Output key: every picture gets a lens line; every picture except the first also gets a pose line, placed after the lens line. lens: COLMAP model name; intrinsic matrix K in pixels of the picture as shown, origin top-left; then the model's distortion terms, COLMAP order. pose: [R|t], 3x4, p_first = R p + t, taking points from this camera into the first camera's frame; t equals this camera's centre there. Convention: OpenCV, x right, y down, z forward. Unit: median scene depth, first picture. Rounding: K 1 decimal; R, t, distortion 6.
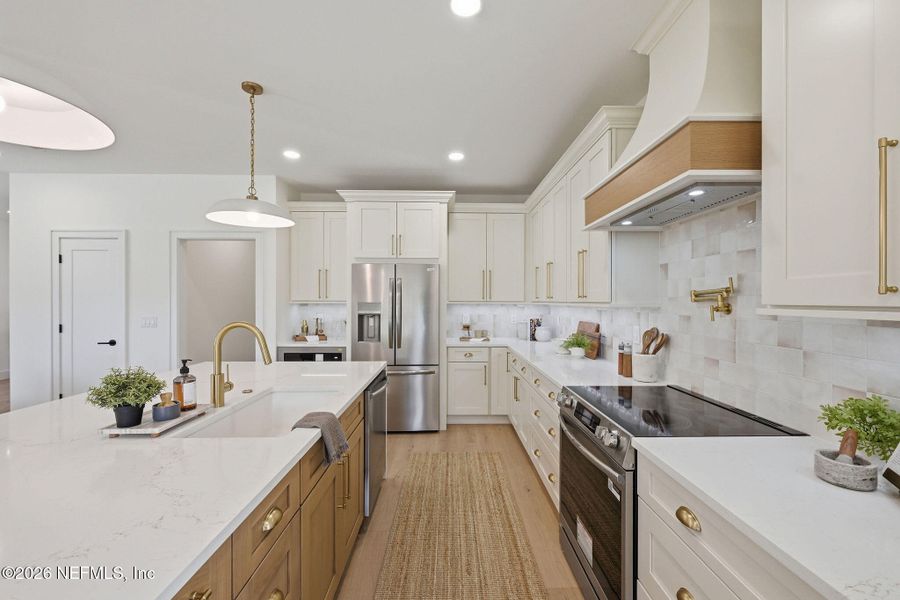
lens RADIAL K [[358.7, 0, 452.0], [0, 358.7, 299.3], [0, 0, 1]] dist [0.002063, 0.000494]
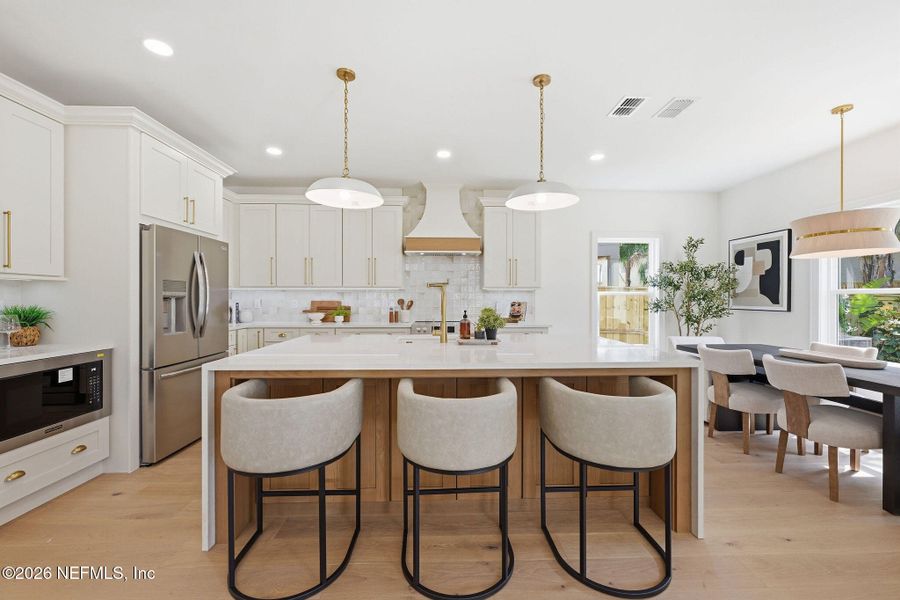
lens RADIAL K [[358.7, 0, 453.6], [0, 358.7, 299.0], [0, 0, 1]] dist [0.002063, 0.000494]
pose [[-0.034211, -0.004163, 0.999406, -0.939446], [-0.002420, 0.999989, 0.004082, 0.040330], [-0.999412, -0.002279, -0.034221, 0.416591]]
